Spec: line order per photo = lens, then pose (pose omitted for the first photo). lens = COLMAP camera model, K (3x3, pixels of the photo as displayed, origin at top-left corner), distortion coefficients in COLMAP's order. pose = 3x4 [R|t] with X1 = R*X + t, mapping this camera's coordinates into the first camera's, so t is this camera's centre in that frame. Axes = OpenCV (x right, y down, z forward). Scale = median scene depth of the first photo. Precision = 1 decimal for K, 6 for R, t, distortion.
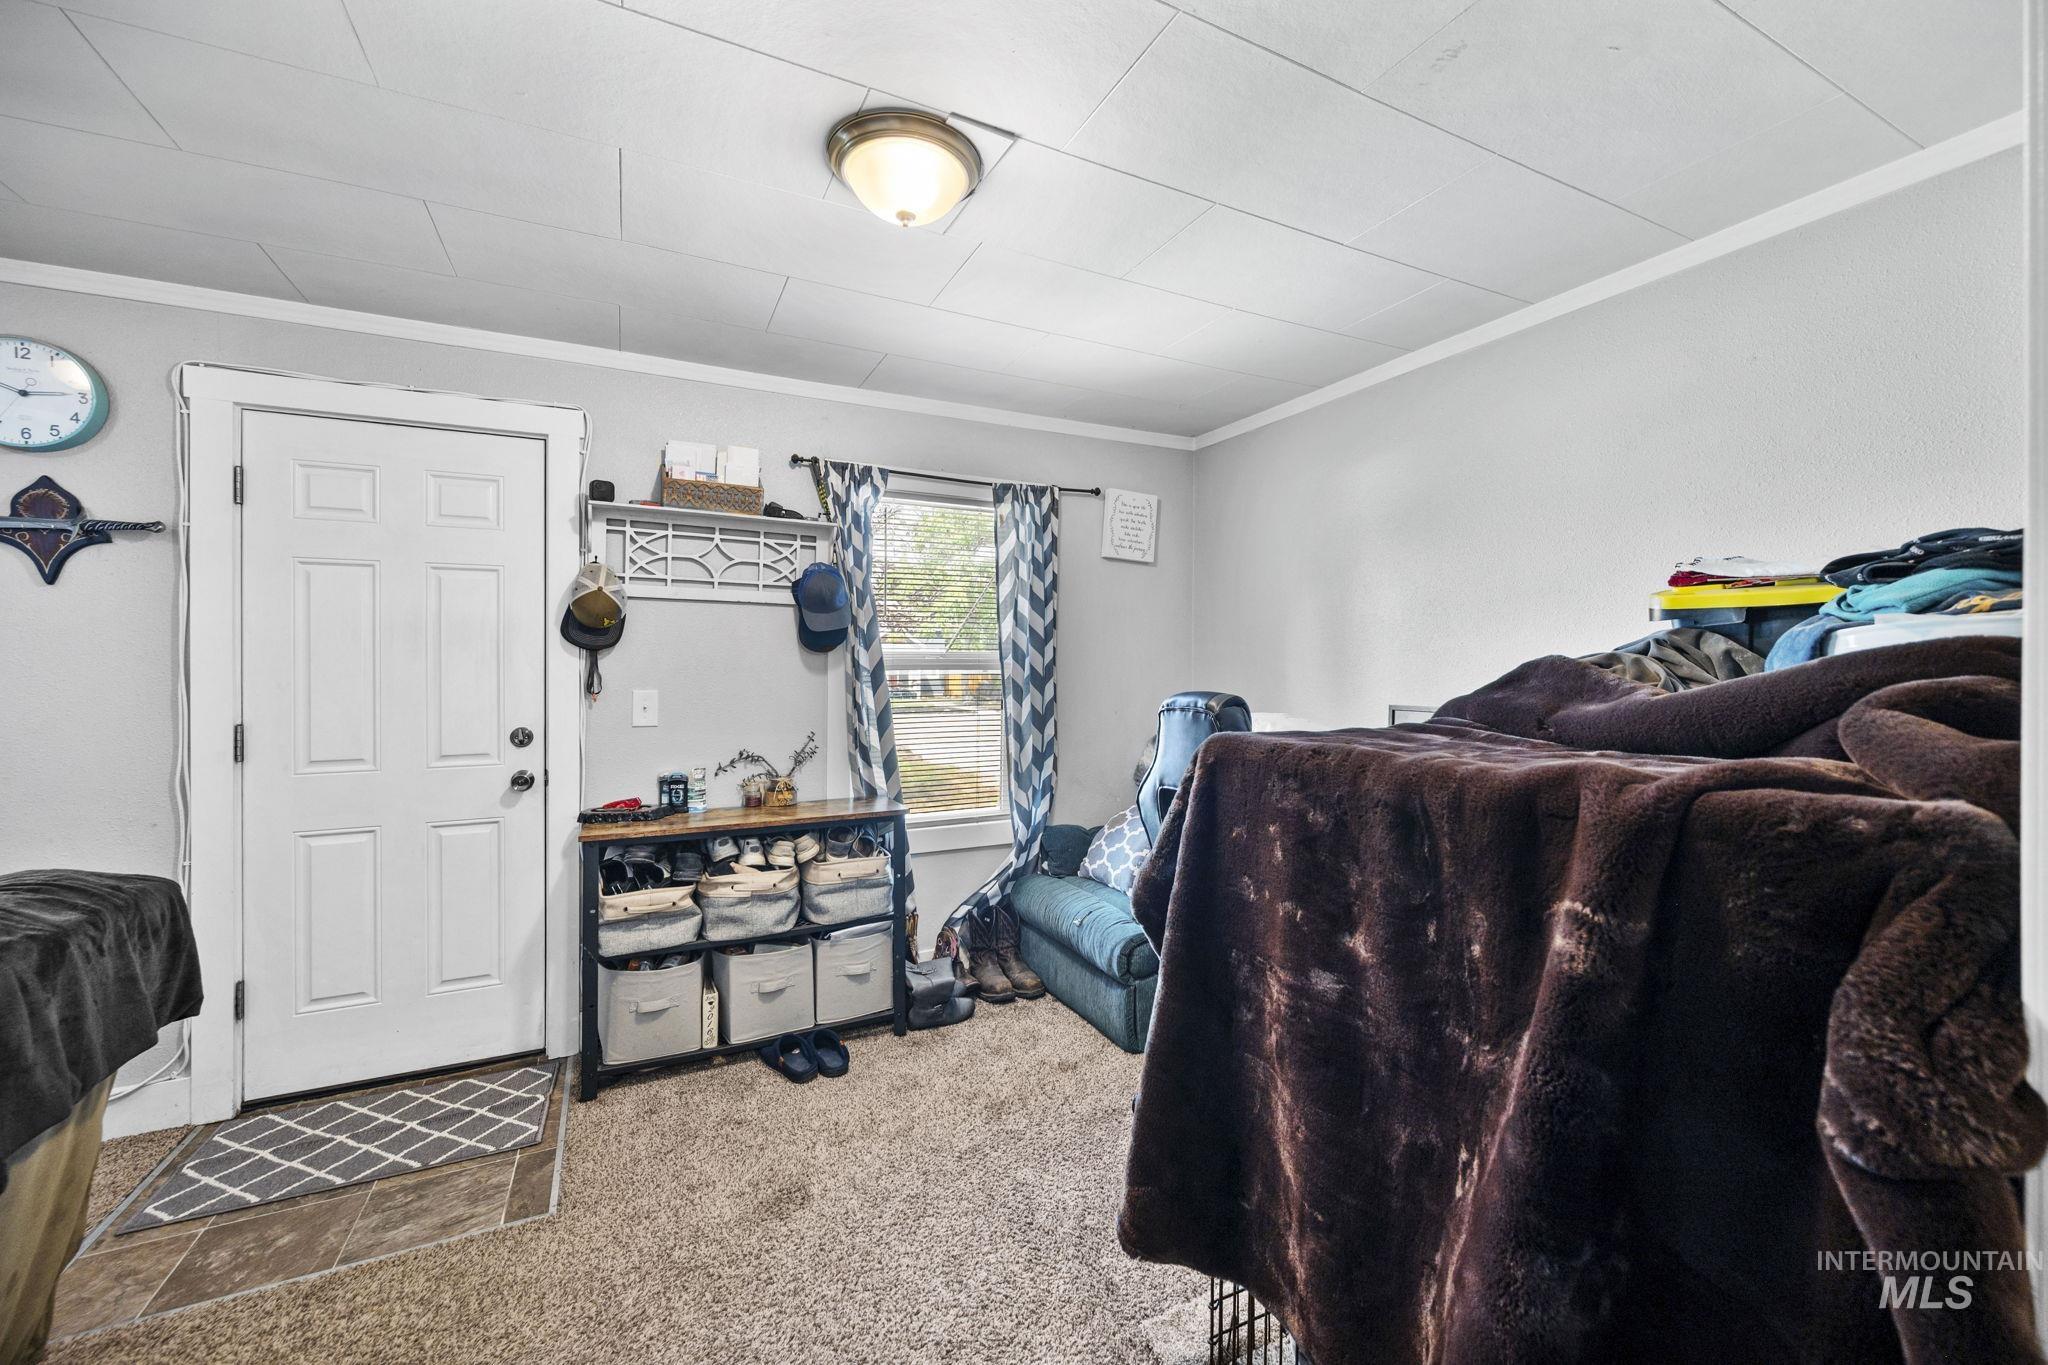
lens RADIAL K [[815.8, 0, 1034.5], [0, 815.8, 657.2], [0, 0, 1]] dist [0.000646, 0.000030]
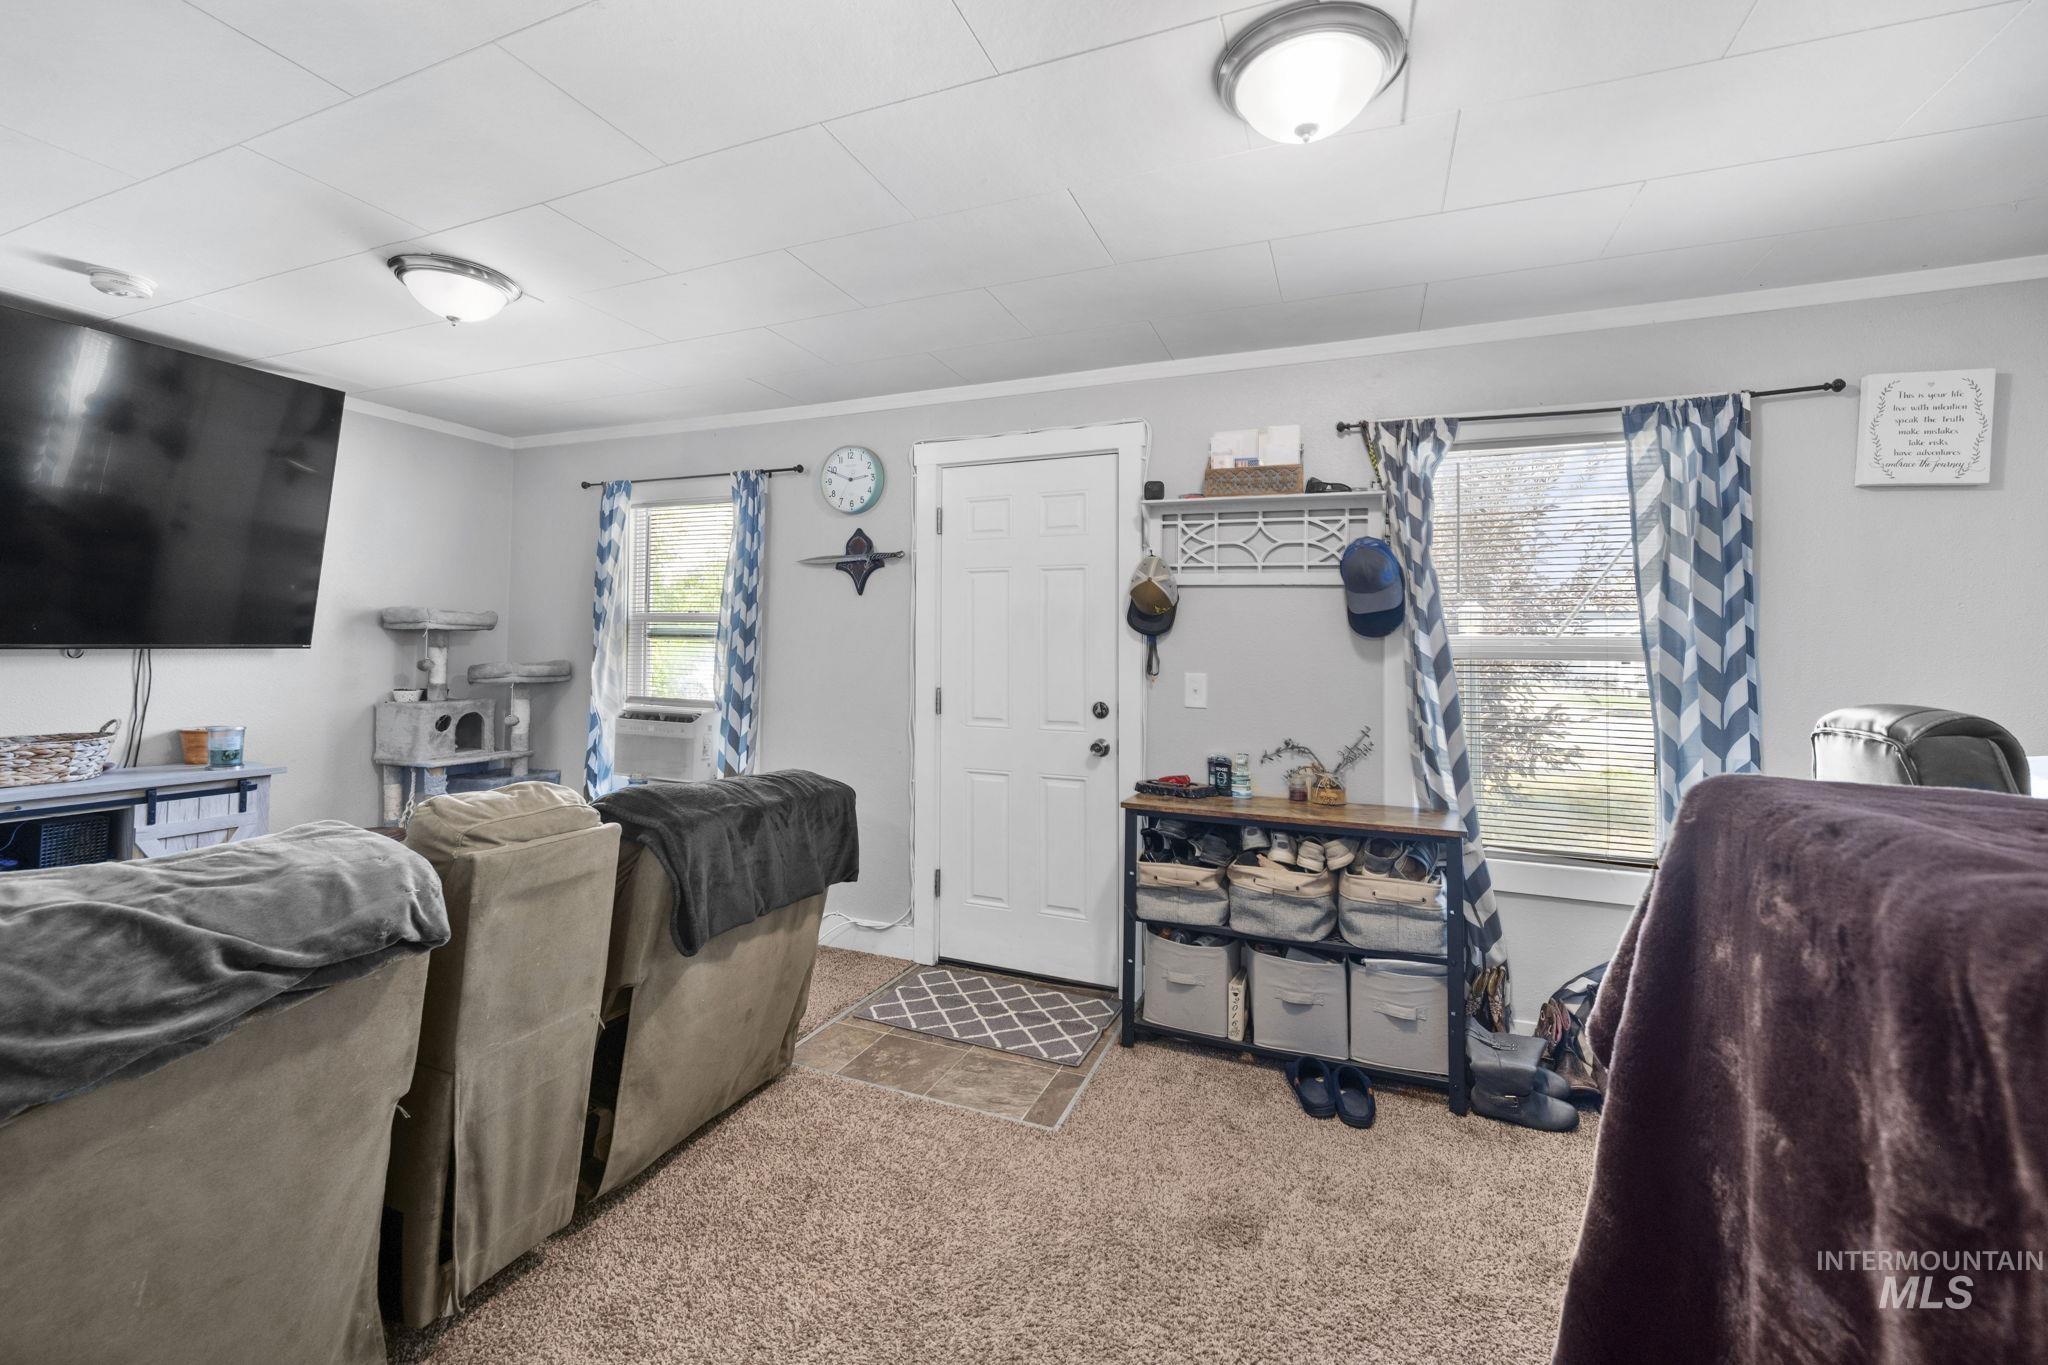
lens RADIAL K [[826.6, 0, 1023.6], [0, 826.6, 615.0], [0, 0, 1]] dist [0.000718, 0.000021]
pose [[0.659002, -0.021079, -0.751846, 0.172906], [-0.006095, 0.999425, -0.033363, 0.002112], [0.752117, 0.026569, 0.658494, 0.125999]]
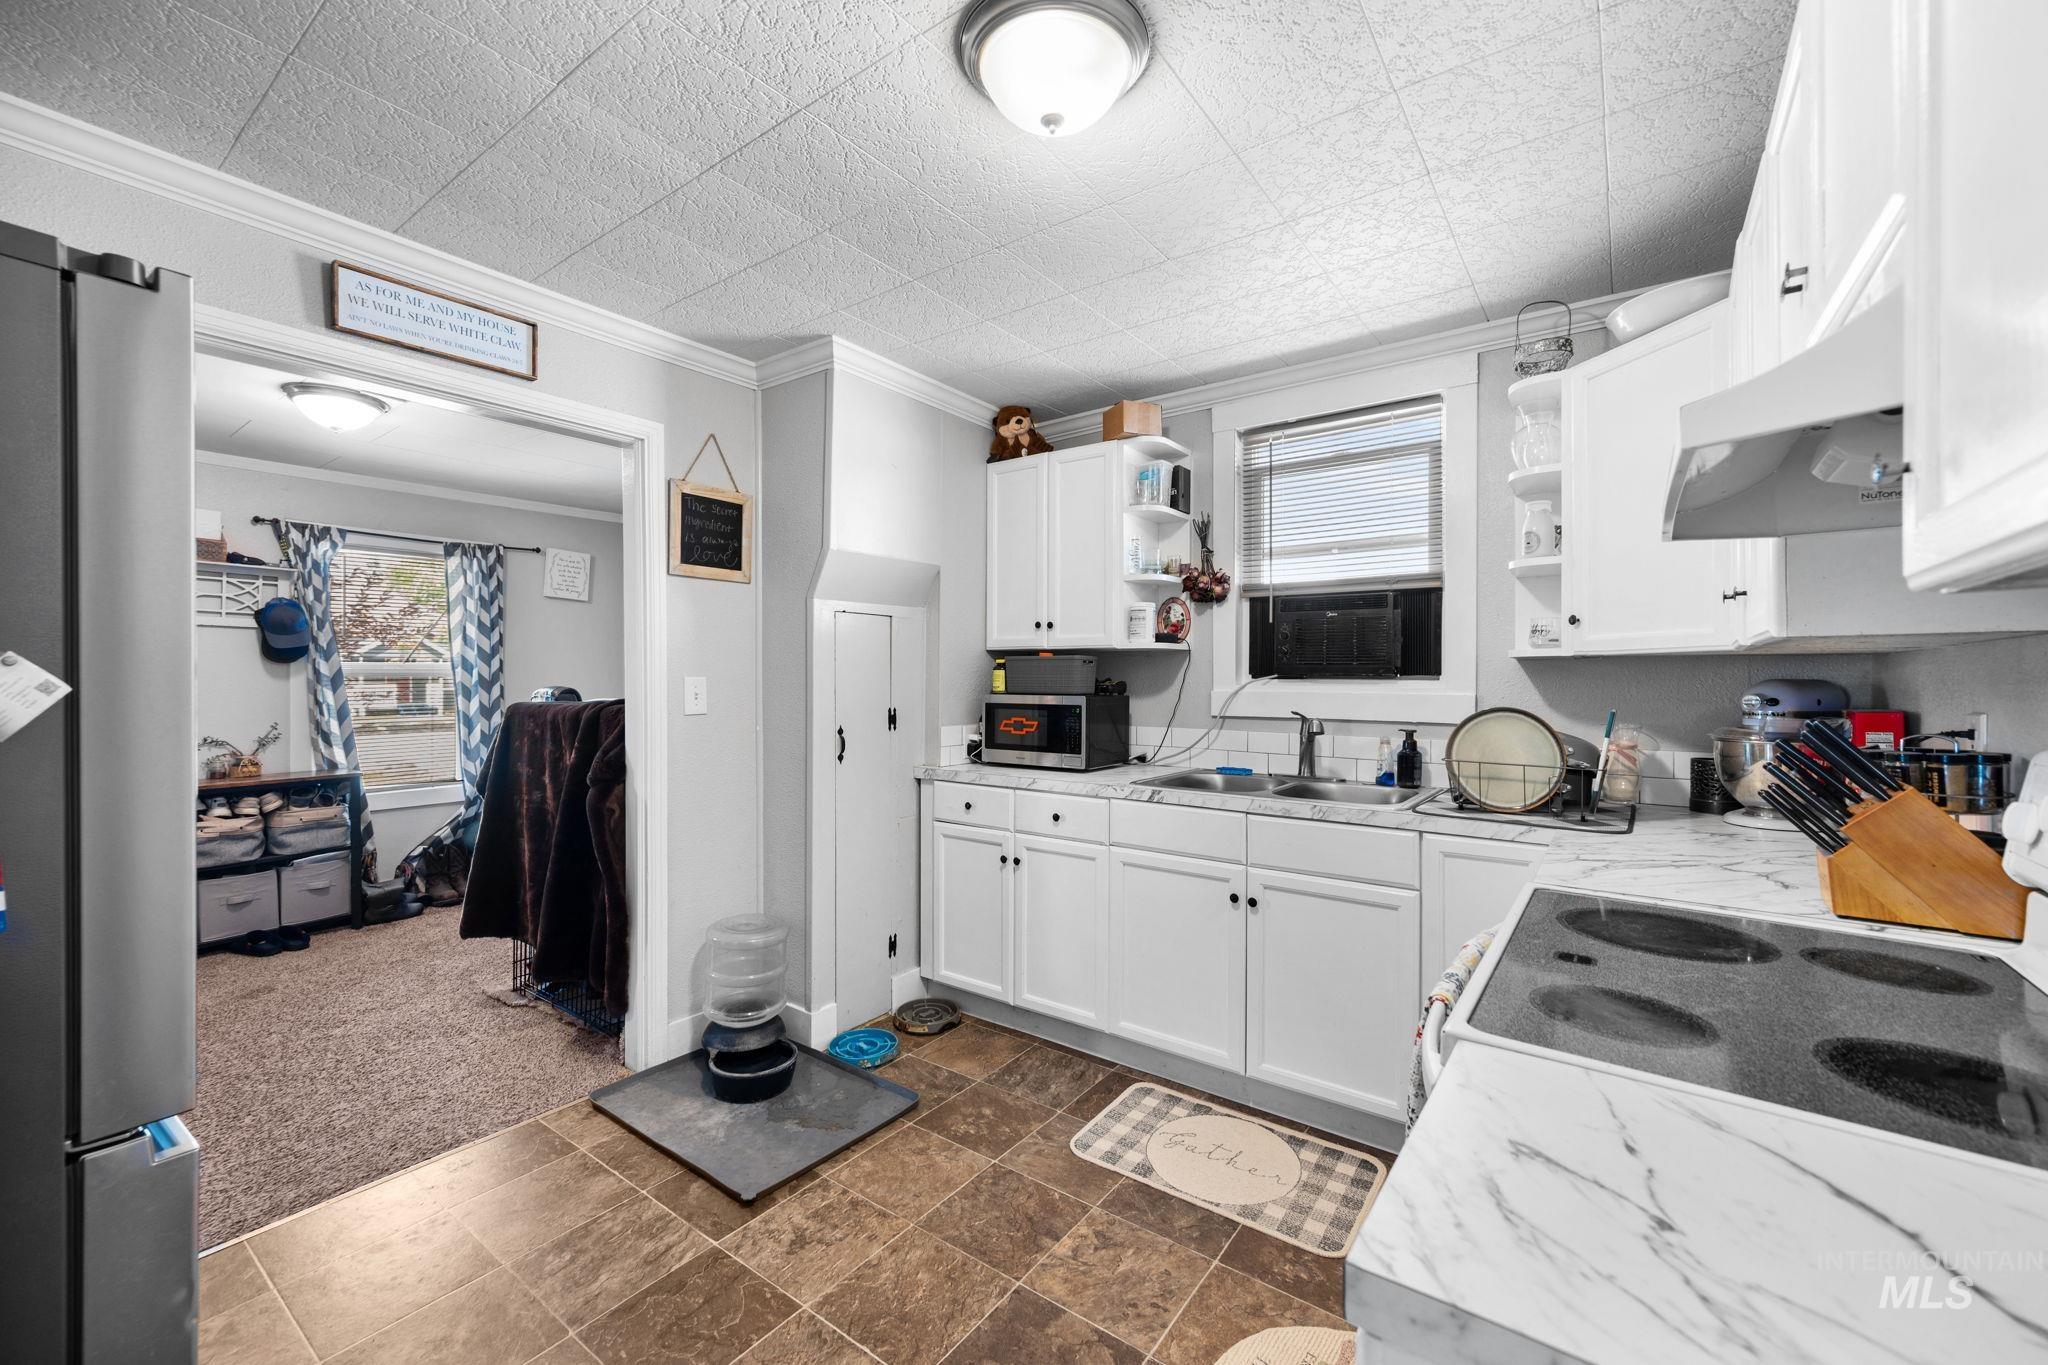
lens RADIAL K [[817.0, 0, 1027.0], [0, 817.0, 677.4], [0, 0, 1]] dist [-0.000402, -0.000132]
pose [[0.889146, -0.003962, 0.457607, 0.225483], [-0.002354, 0.999910, 0.013232, -0.003488], [-0.457618, -0.012842, 0.889056, -0.805797]]
